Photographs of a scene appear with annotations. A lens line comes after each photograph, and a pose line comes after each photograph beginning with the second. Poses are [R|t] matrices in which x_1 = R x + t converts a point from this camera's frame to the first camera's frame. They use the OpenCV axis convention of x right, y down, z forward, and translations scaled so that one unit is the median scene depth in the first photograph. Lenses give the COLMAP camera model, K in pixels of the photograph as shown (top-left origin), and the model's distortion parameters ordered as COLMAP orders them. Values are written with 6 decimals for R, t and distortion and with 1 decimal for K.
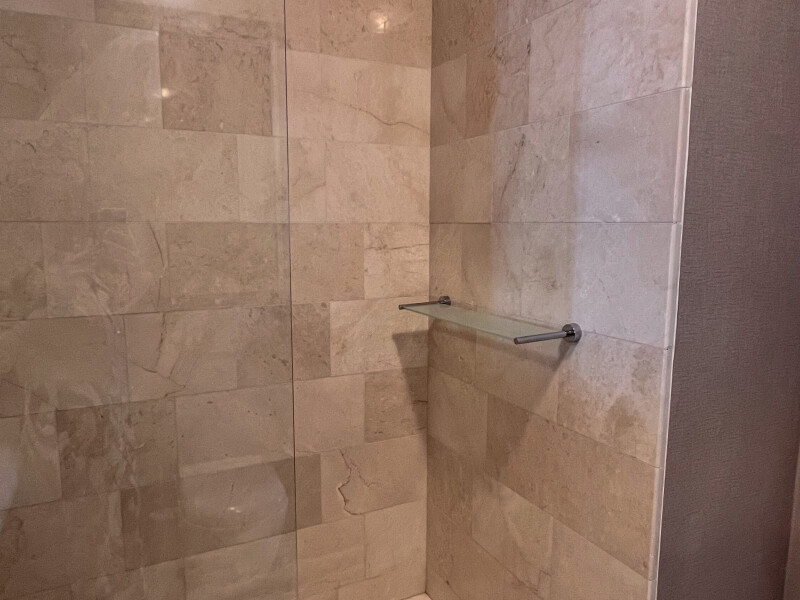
lens RADIAL K [[570.4, 0, 399.6], [0, 570.4, 303.1], [0, 0, 1]] dist [-0.008880, -0.004267]
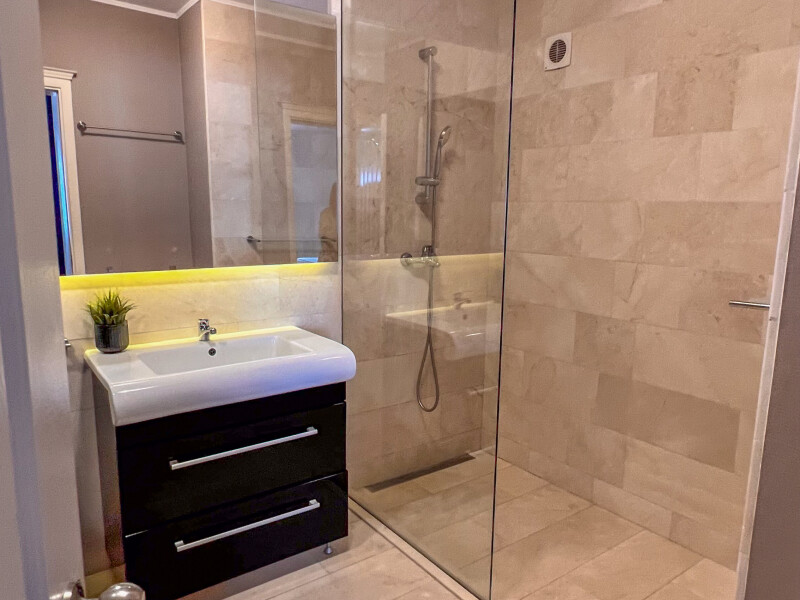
lens RADIAL K [[570.4, 0, 399.3], [0, 570.4, 300.7], [0, 0, 1]] dist [-0.008880, -0.004267]
pose [[0.175703, 0.153994, -0.972324, 0.909660], [-0.146791, 0.980746, 0.128803, 0.011312], [0.973438, 0.120097, 0.194925, 0.122872]]
